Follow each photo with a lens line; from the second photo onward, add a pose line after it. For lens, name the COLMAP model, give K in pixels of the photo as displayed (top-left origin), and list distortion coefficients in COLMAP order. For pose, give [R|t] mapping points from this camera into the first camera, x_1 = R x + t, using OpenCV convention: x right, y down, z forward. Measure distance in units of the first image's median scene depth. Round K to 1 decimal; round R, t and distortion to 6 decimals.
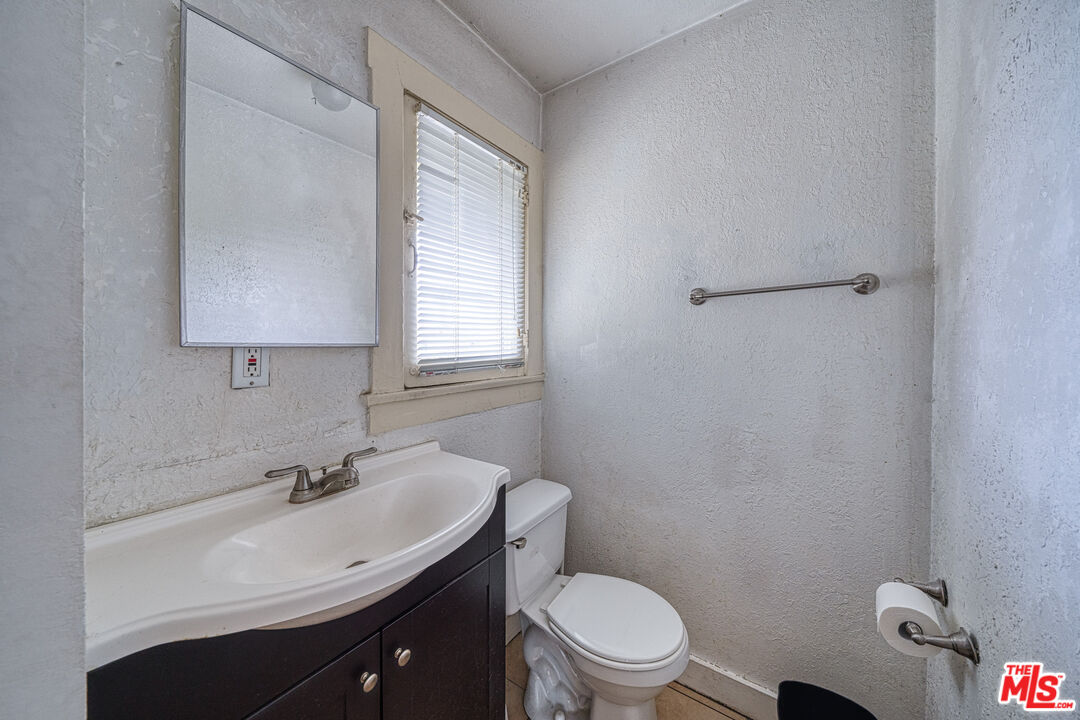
lens RADIAL K [[375.1, 0, 541.4], [0, 375.1, 352.7], [0, 0, 1]] dist [-0.005643, -0.000063]
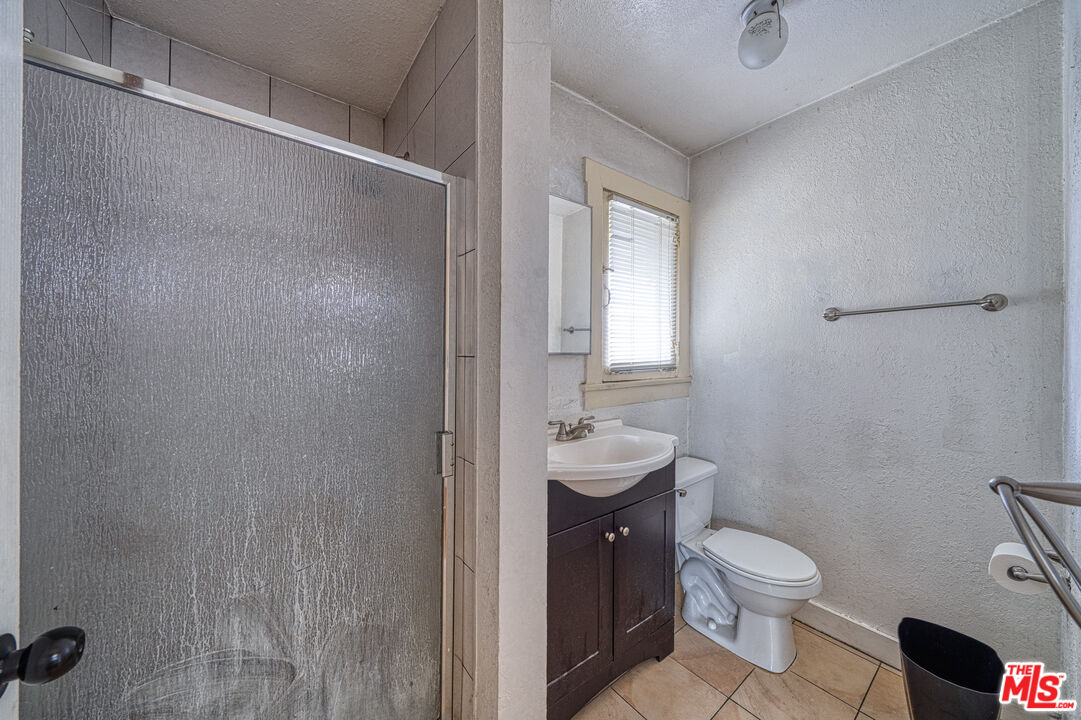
lens RADIAL K [[375.4, 0, 537.0], [0, 375.4, 354.9], [0, 0, 1]] dist [-0.005643, -0.000063]
pose [[0.951751, 0.001425, -0.306868, -0.137991], [-0.006820, 0.999840, -0.016509, 0.011175], [0.306795, 0.017806, 0.951609, -0.502050]]
